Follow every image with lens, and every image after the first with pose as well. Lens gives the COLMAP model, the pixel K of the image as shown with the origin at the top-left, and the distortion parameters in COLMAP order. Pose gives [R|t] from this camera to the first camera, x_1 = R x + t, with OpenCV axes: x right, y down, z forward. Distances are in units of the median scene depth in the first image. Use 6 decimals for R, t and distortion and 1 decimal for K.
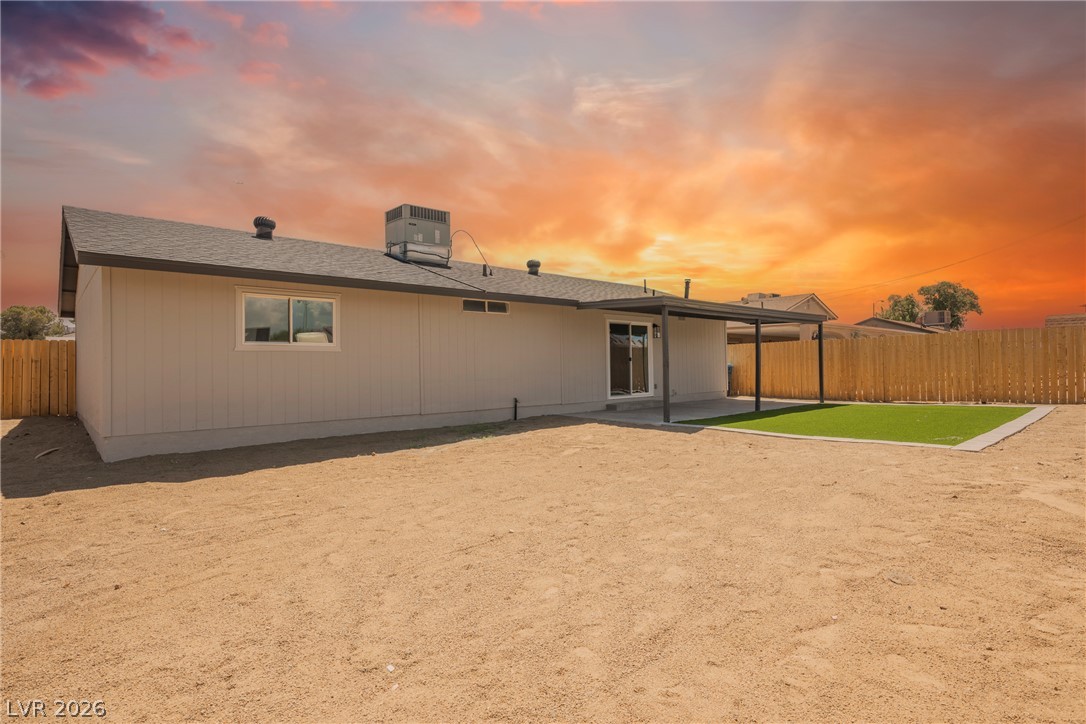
lens RADIAL K [[549.9, 0, 543.0], [0, 549.9, 362.0], [0, 0, 1]] dist [-0.000787, -0.000063]
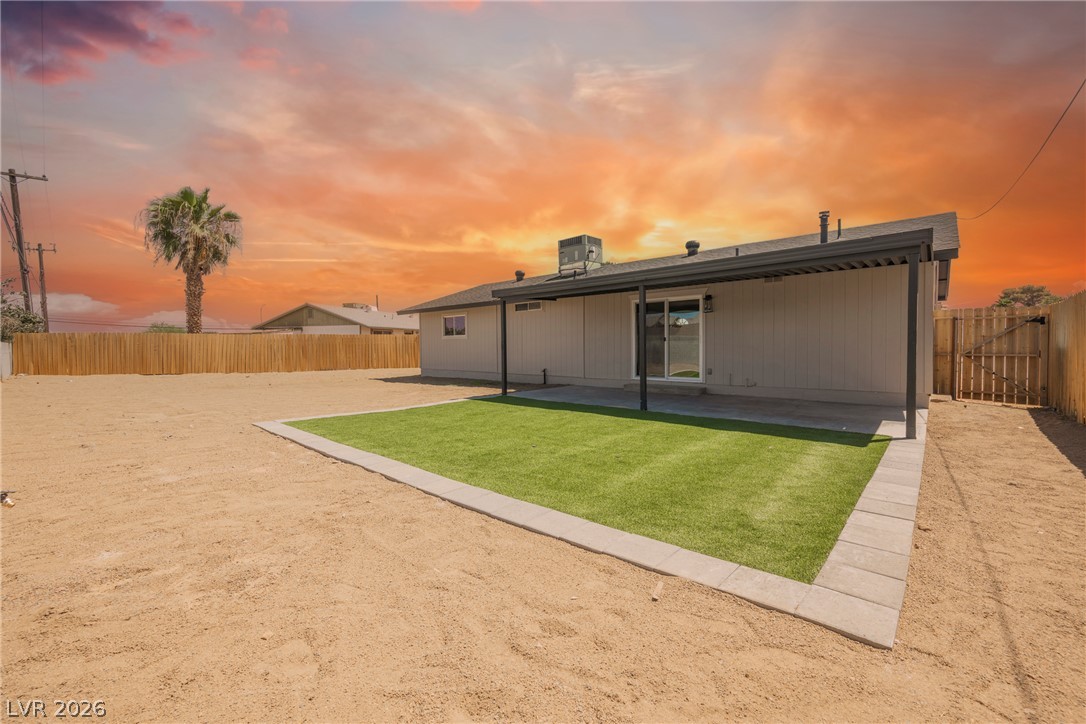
lens RADIAL K [[420.6, 0, 543.0], [0, 420.6, 362.0], [0, 0, 1]] dist [-0.002944, 0.000023]
pose [[0.147307, 0.045788, -0.988030, 0.898245], [0.008551, 0.998832, 0.047563, -0.002396], [0.989054, -0.015455, 0.146744, 0.747063]]
